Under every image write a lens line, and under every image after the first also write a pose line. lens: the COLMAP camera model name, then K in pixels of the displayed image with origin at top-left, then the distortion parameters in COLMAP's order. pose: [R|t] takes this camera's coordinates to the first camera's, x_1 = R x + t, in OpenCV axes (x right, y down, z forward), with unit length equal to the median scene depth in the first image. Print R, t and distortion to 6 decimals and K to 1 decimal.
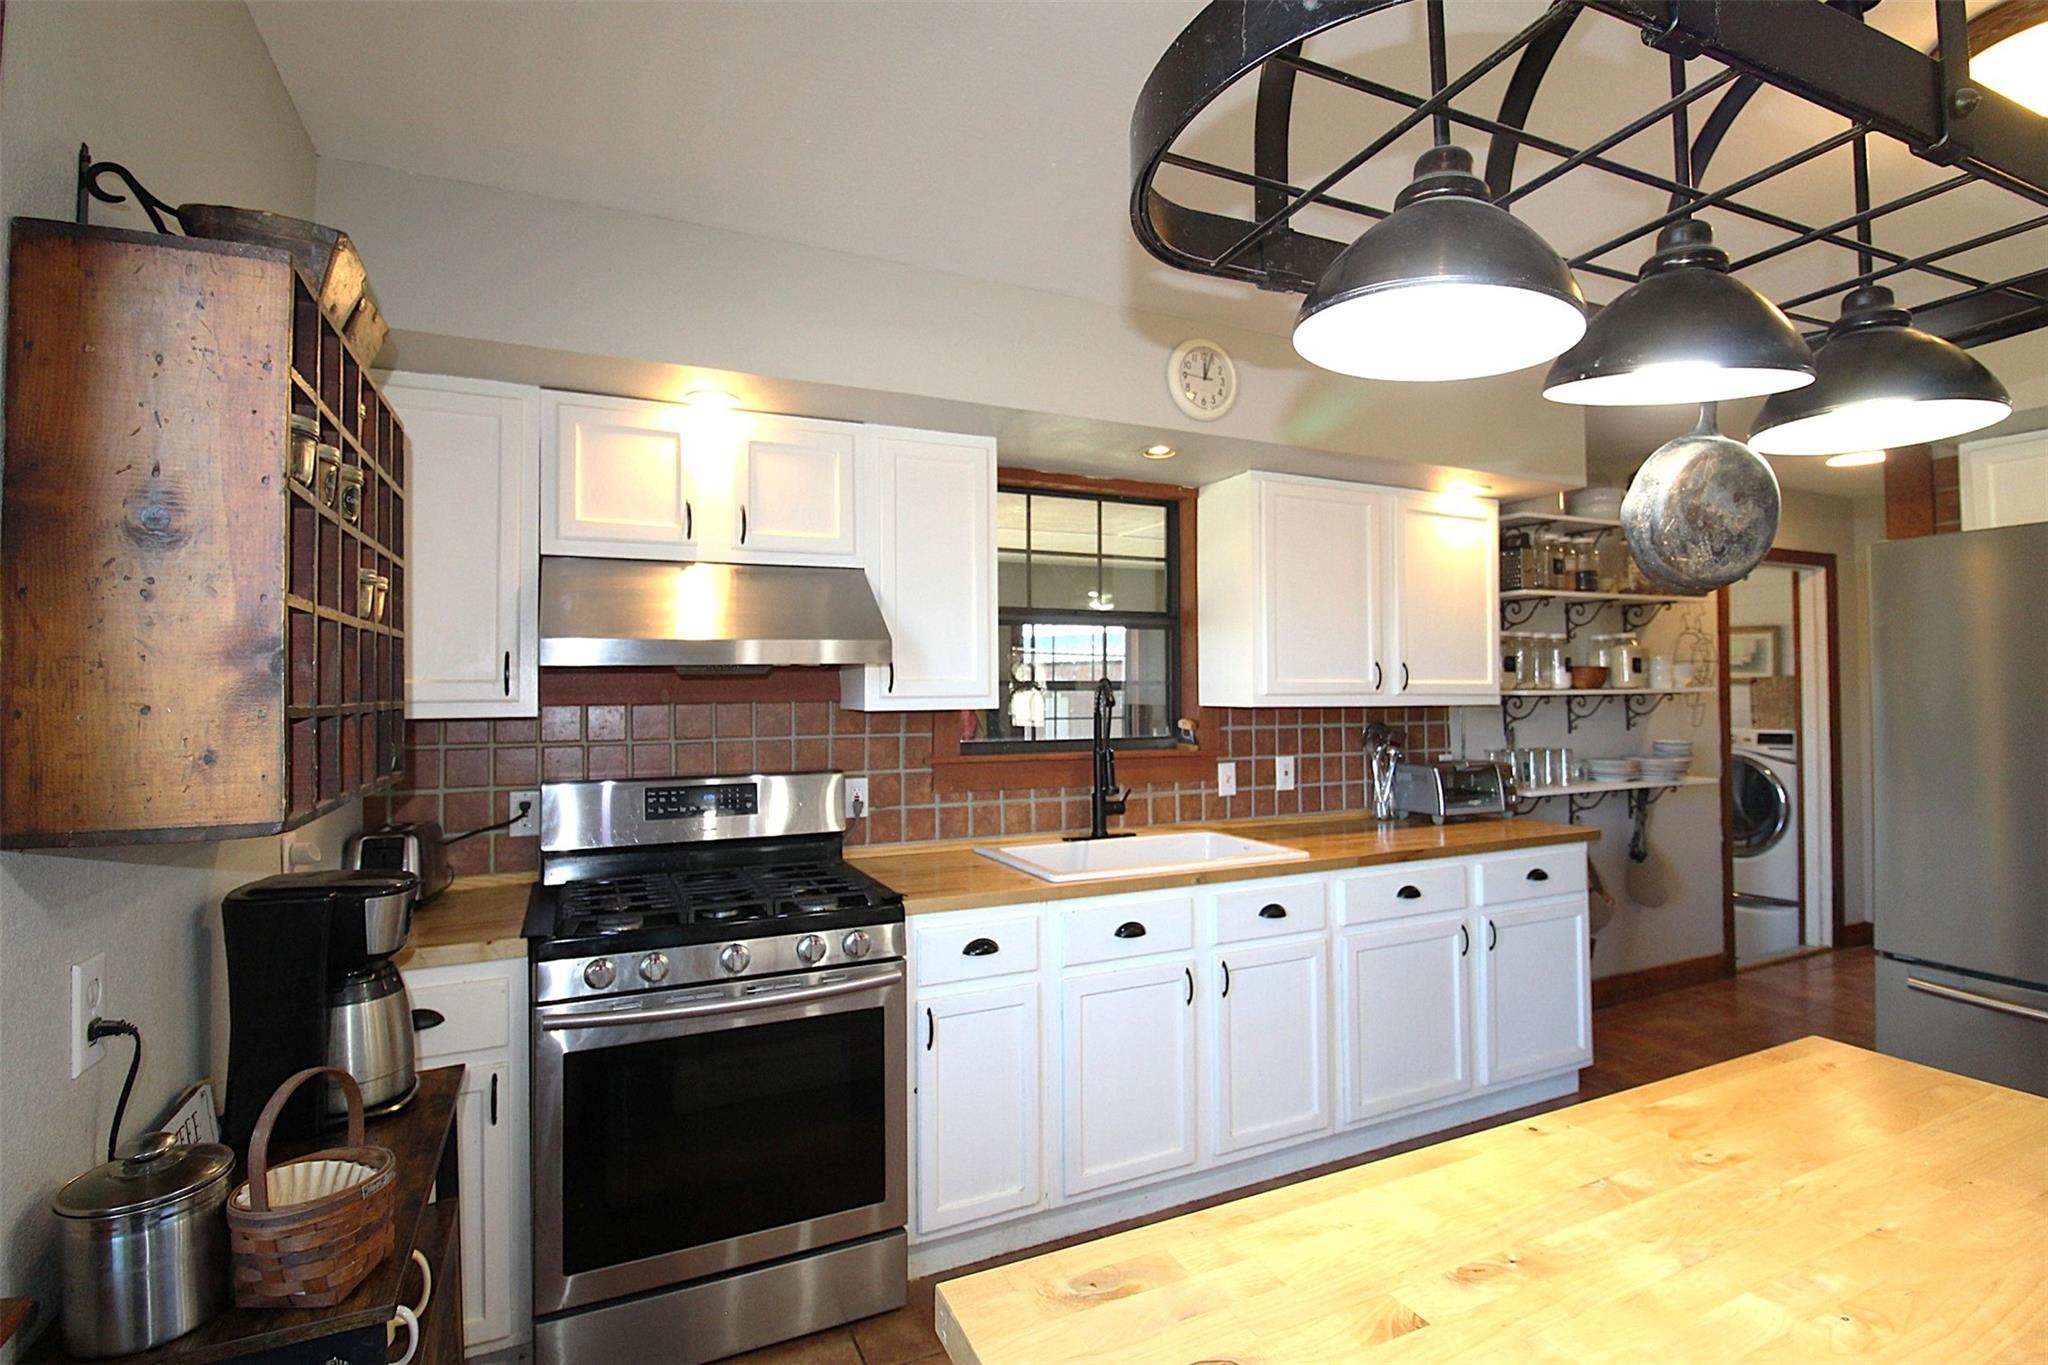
lens RADIAL K [[972.4, 0, 1028.0], [0, 972.4, 667.8], [0, 0, 1]] dist [-0.001569, -0.000450]
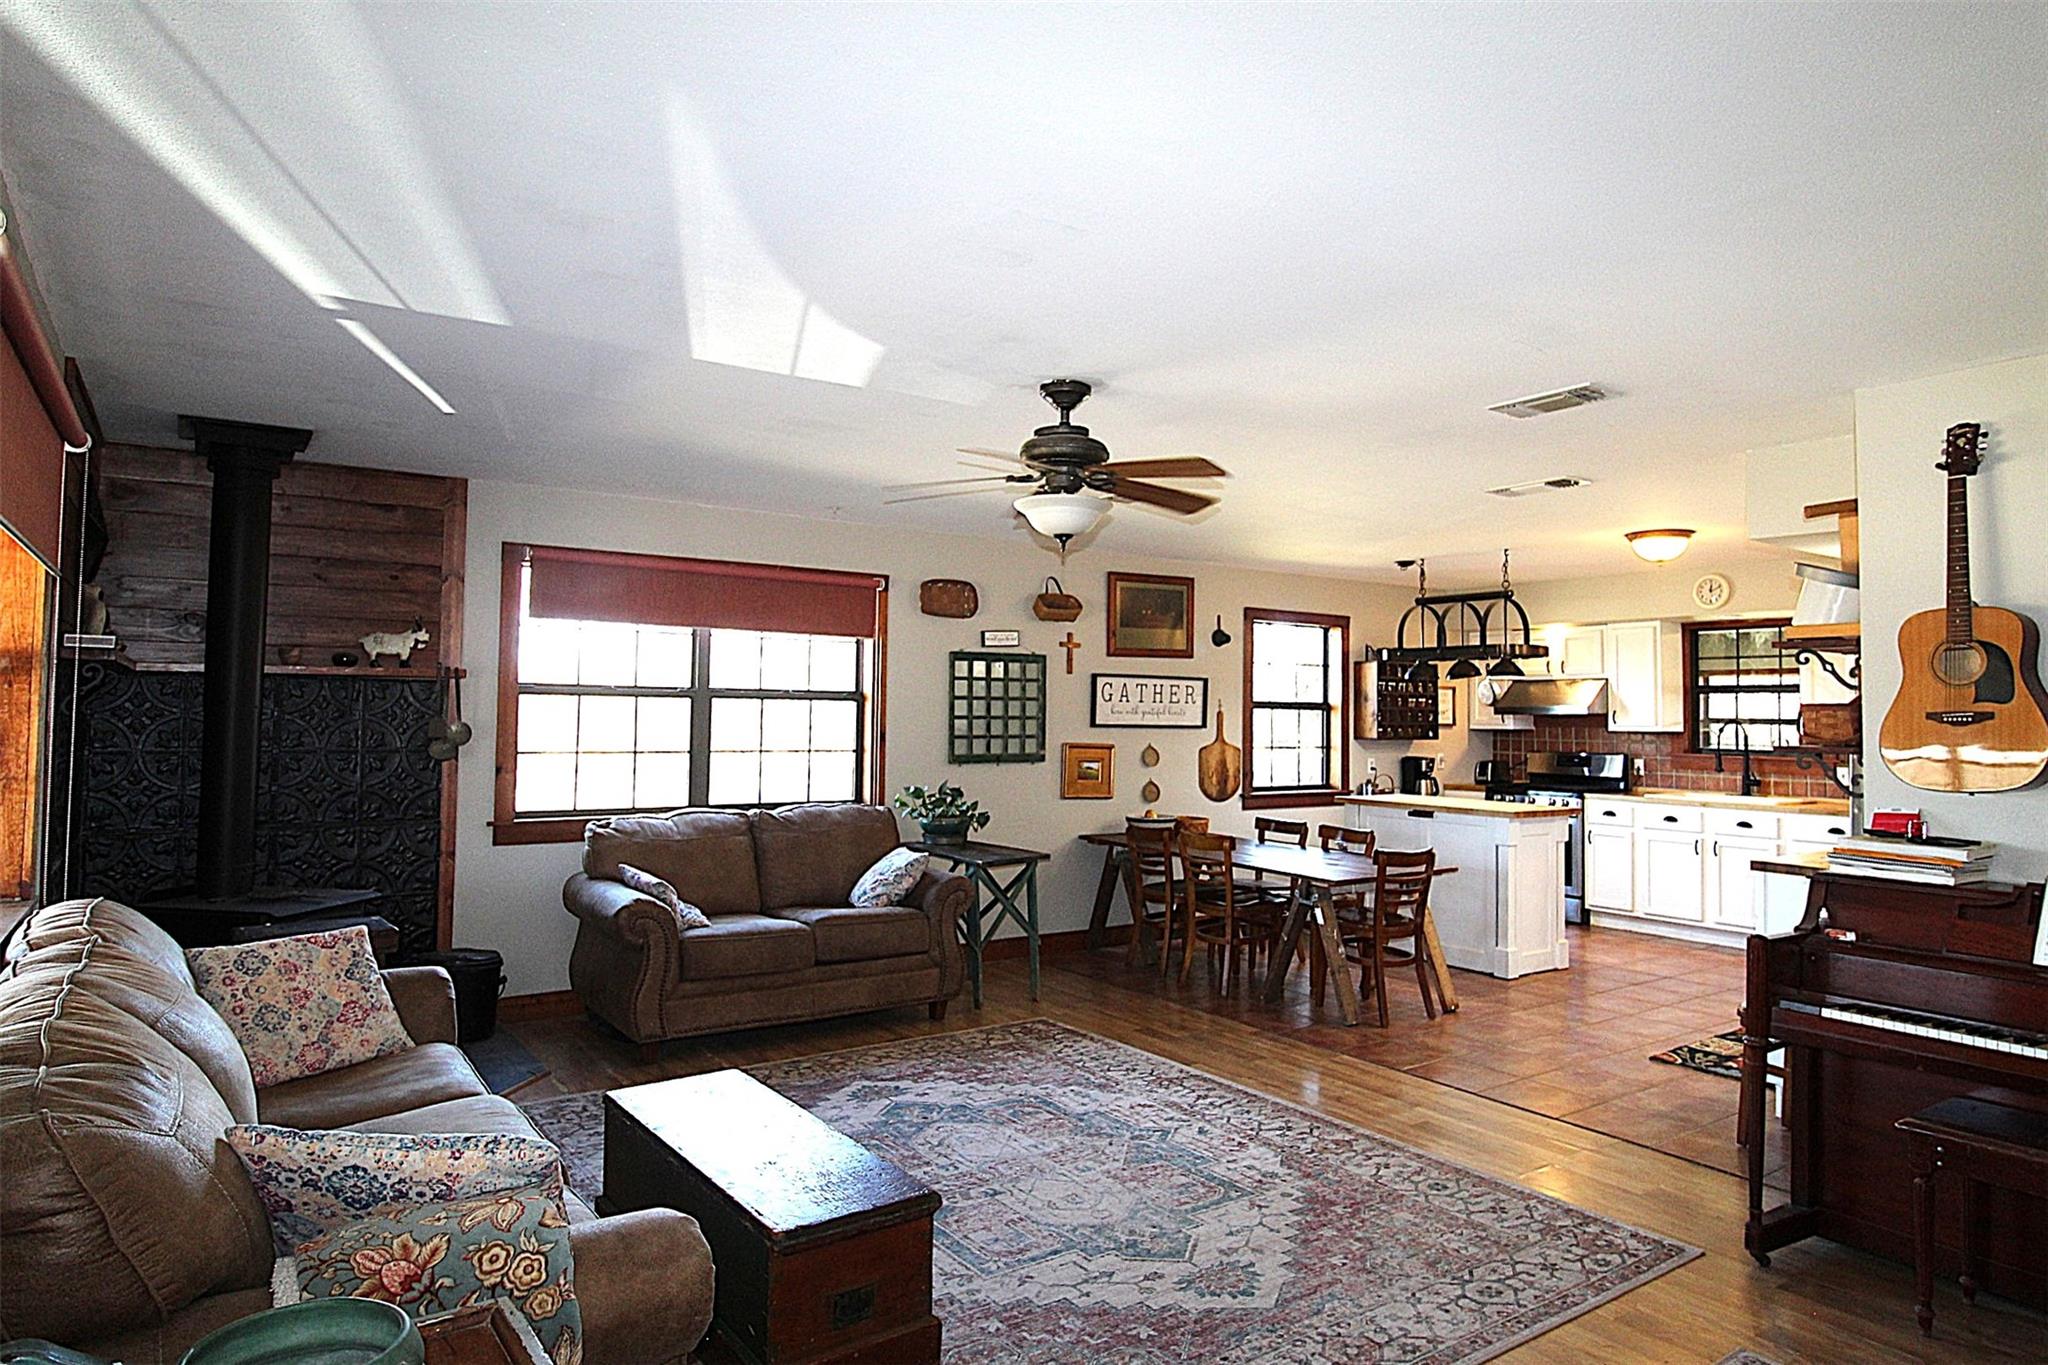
lens RADIAL K [[1199.6, 0, 1024.0], [0, 1199.6, 682.5], [0, 0, 1]] dist [-0.001566, -0.000365]
pose [[0.165958, -0.019426, -0.985942, 2.565745], [0.011161, 0.999779, -0.017820, -0.044439], [0.986070, -0.008047, 0.166138, -1.041315]]
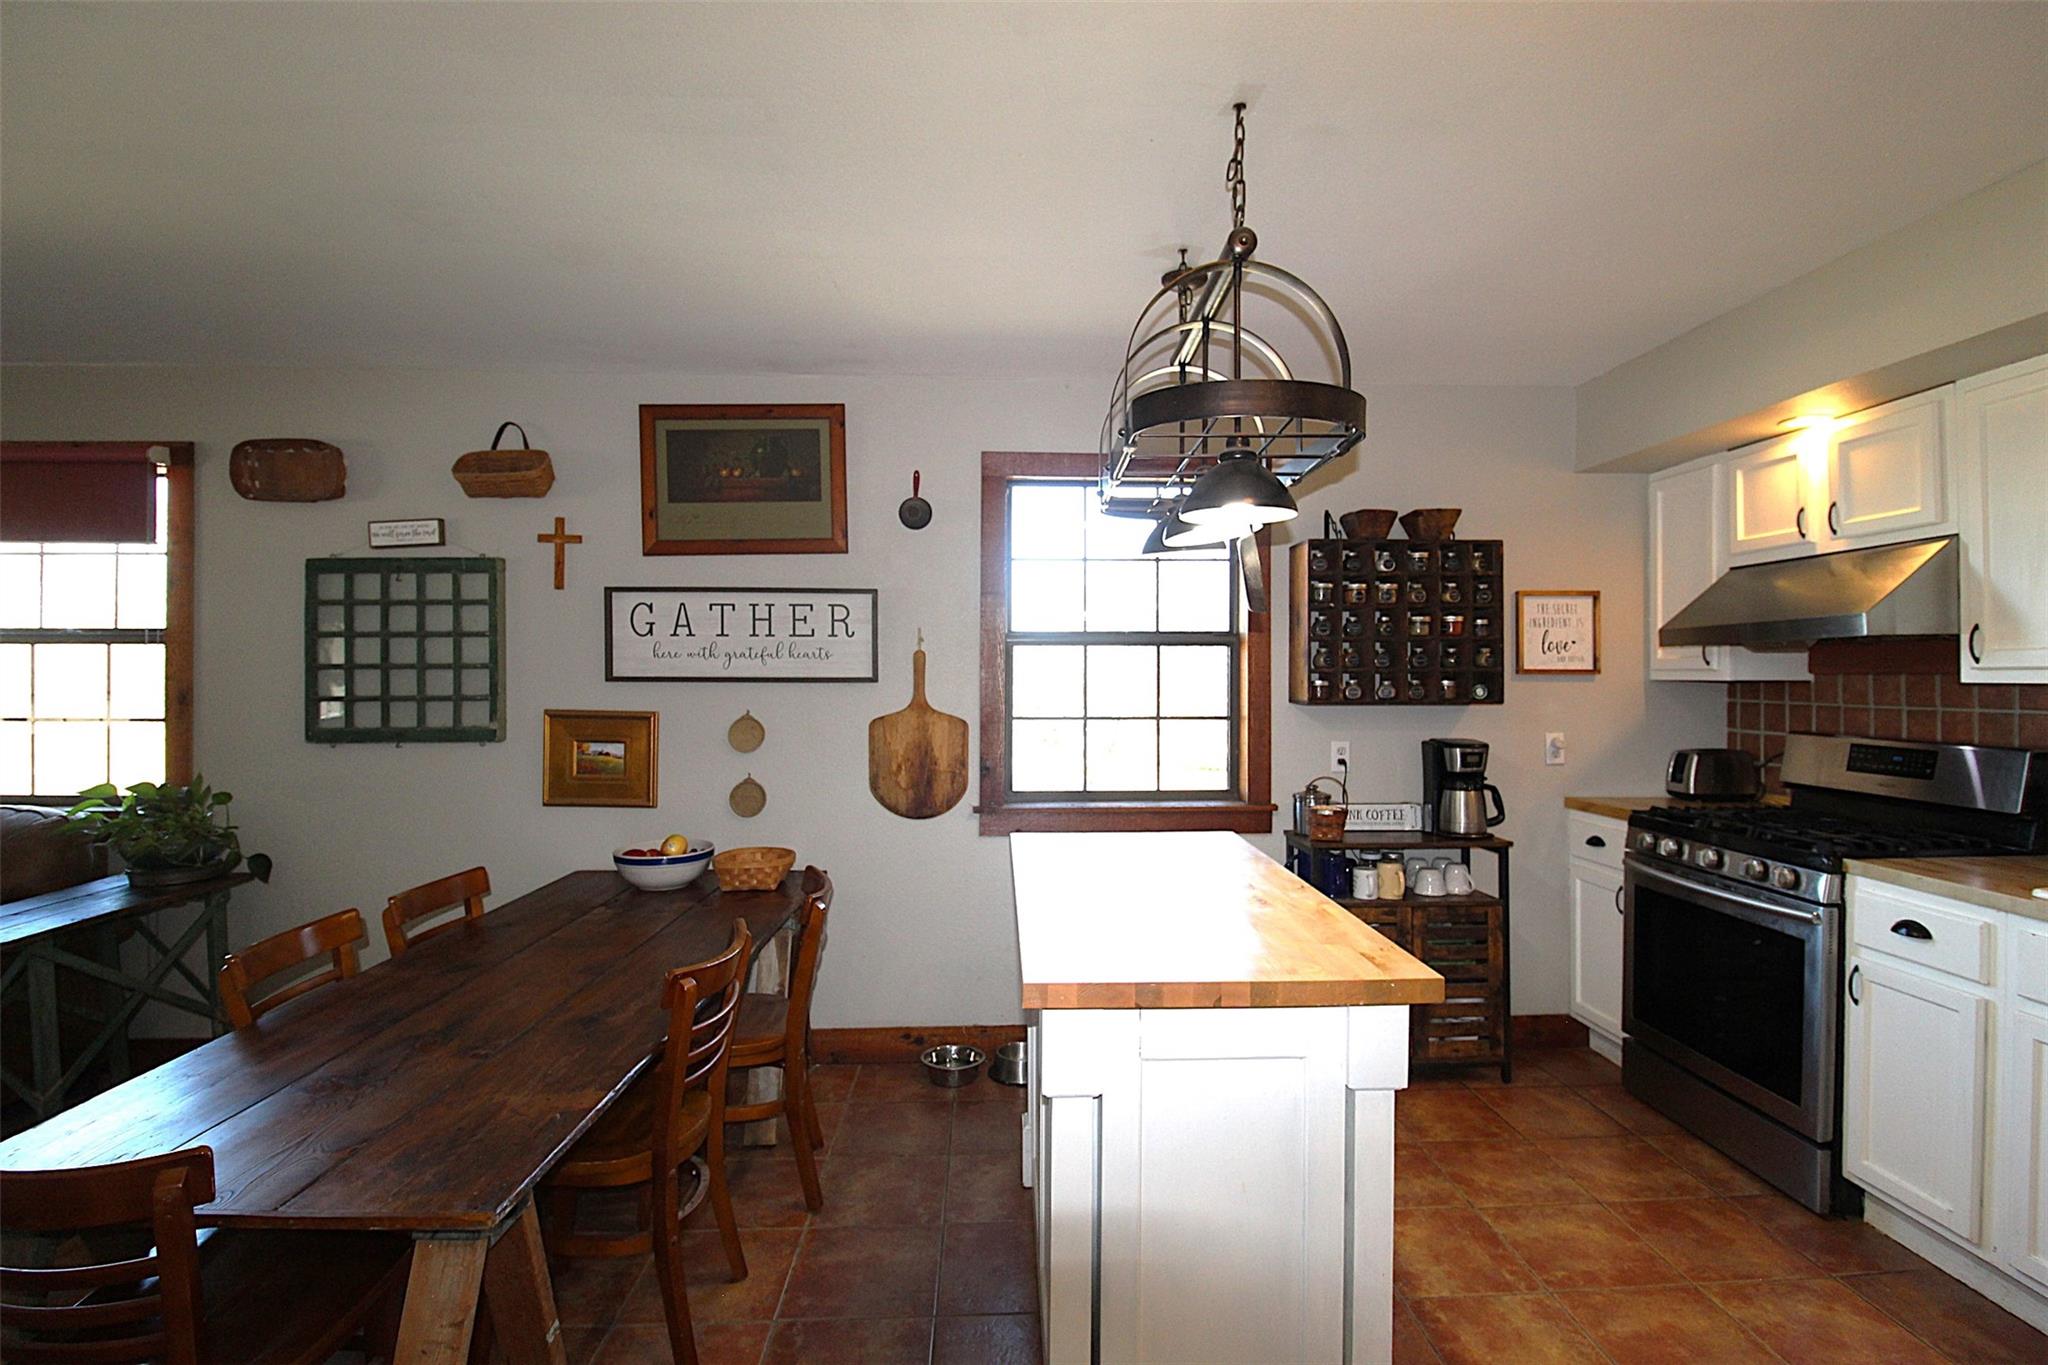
lens RADIAL K [[972.4, 0, 1028.0], [0, 972.4, 667.8], [0, 0, 1]] dist [-0.001569, -0.000450]
pose [[-0.378271, 0.004567, -0.925684, 0.952581], [0.024997, 0.999674, -0.005283, 0.009495], [0.925357, -0.025138, -0.378262, 0.460374]]
